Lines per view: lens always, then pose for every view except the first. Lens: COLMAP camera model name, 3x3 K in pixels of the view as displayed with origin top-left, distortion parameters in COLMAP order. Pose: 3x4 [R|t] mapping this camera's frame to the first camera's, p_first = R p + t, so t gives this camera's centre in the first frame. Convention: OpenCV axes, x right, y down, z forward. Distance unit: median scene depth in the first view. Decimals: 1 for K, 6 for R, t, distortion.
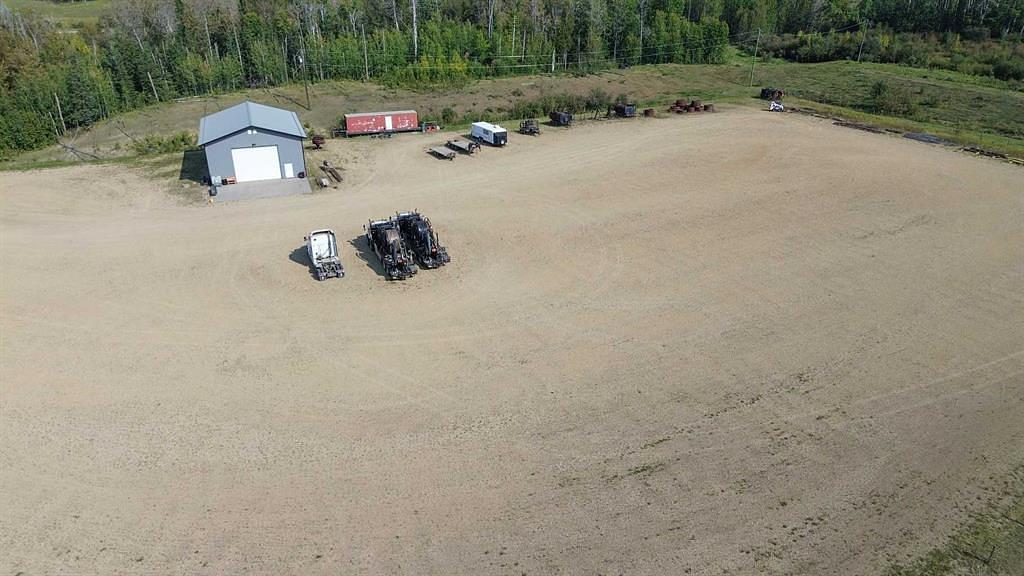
lens RADIAL K [[720.8, 0, 512.0], [0, 720.8, 288.0], [0, 0, 1]] dist [0.070017, -0.061907]
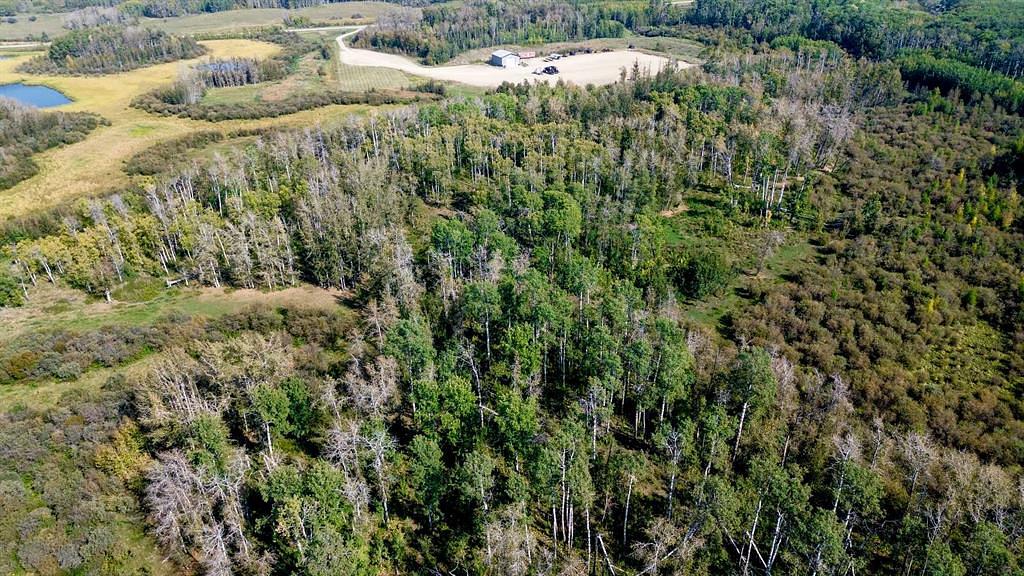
lens RADIAL K [[720.8, 0, 512.0], [0, 720.8, 288.0], [0, 0, 1]] dist [0.070017, -0.061907]
pose [[0.999210, -0.025707, 0.030300, -0.377291], [0.024725, 0.999170, 0.032358, 0.821558], [-0.031107, -0.031584, 0.999017, -2.691673]]
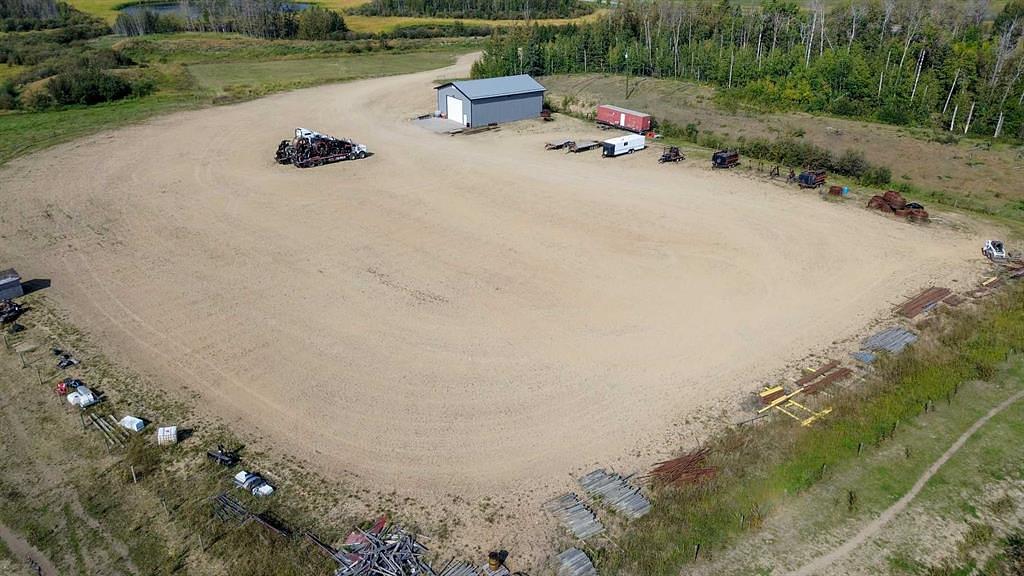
lens RADIAL K [[720.8, 0, 512.0], [0, 720.8, 288.0], [0, 0, 1]] dist [0.070017, -0.061907]
pose [[0.282632, 0.420247, -0.862271, 0.799625], [-0.411203, 0.865217, 0.286900, -0.236650], [0.866620, 0.273482, 0.417345, 0.424249]]
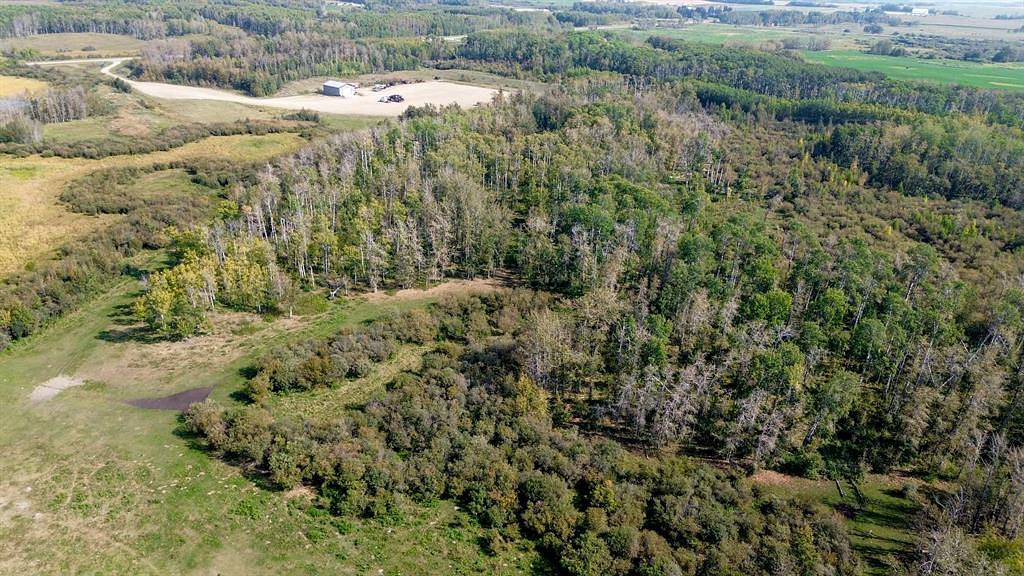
lens RADIAL K [[720.8, 0, 512.0], [0, 720.8, 288.0], [0, 0, 1]] dist [0.070017, -0.061907]
pose [[0.879878, -0.154818, 0.449273, -1.273143], [0.161068, 0.986638, 0.024548, 0.851081], [-0.447070, 0.050764, 0.893057, -2.709087]]
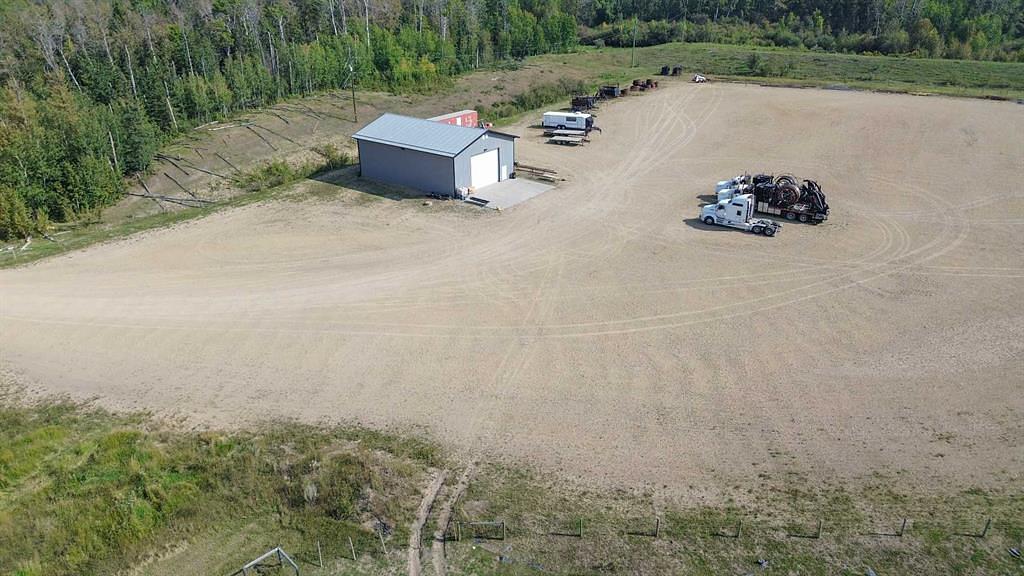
lens RADIAL K [[720.8, 0, 512.0], [0, 720.8, 288.0], [0, 0, 1]] dist [0.070017, -0.061907]
pose [[0.838976, -0.224393, 0.495748, -0.601379], [0.227869, 0.972171, 0.054407, -0.044954], [-0.494161, 0.067319, 0.866760, 0.117527]]
